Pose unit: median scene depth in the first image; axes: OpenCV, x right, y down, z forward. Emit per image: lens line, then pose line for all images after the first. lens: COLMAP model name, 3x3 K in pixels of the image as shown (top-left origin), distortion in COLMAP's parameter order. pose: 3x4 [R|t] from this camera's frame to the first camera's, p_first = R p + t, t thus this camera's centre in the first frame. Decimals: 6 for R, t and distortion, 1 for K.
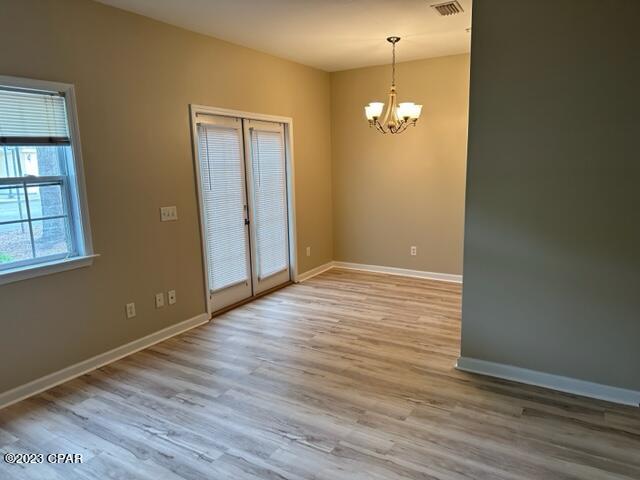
lens RADIAL K [[449.1, 0, 320.0], [0, 449.1, 240.0], [0, 0, 1]] dist [0.097527, -0.119657]
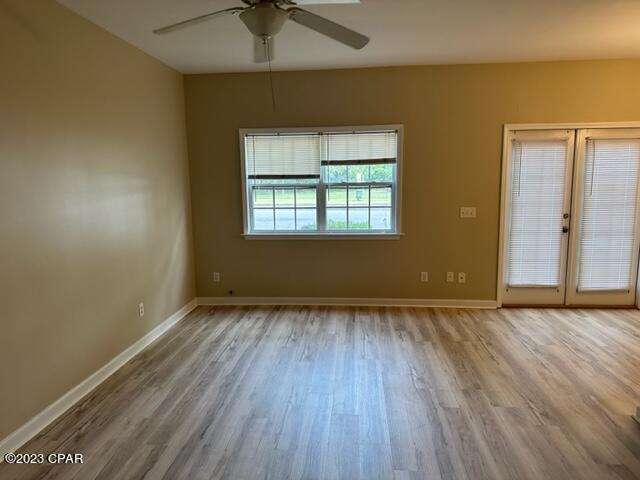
lens RADIAL K [[449.1, 0, 320.0], [0, 449.1, 240.0], [0, 0, 1]] dist [0.097527, -0.119657]
pose [[0.445474, 0.136311, -0.884857, 0.636155], [-0.150243, 0.985708, 0.076208, -0.017301], [0.882599, 0.098995, 0.459587, 0.050583]]
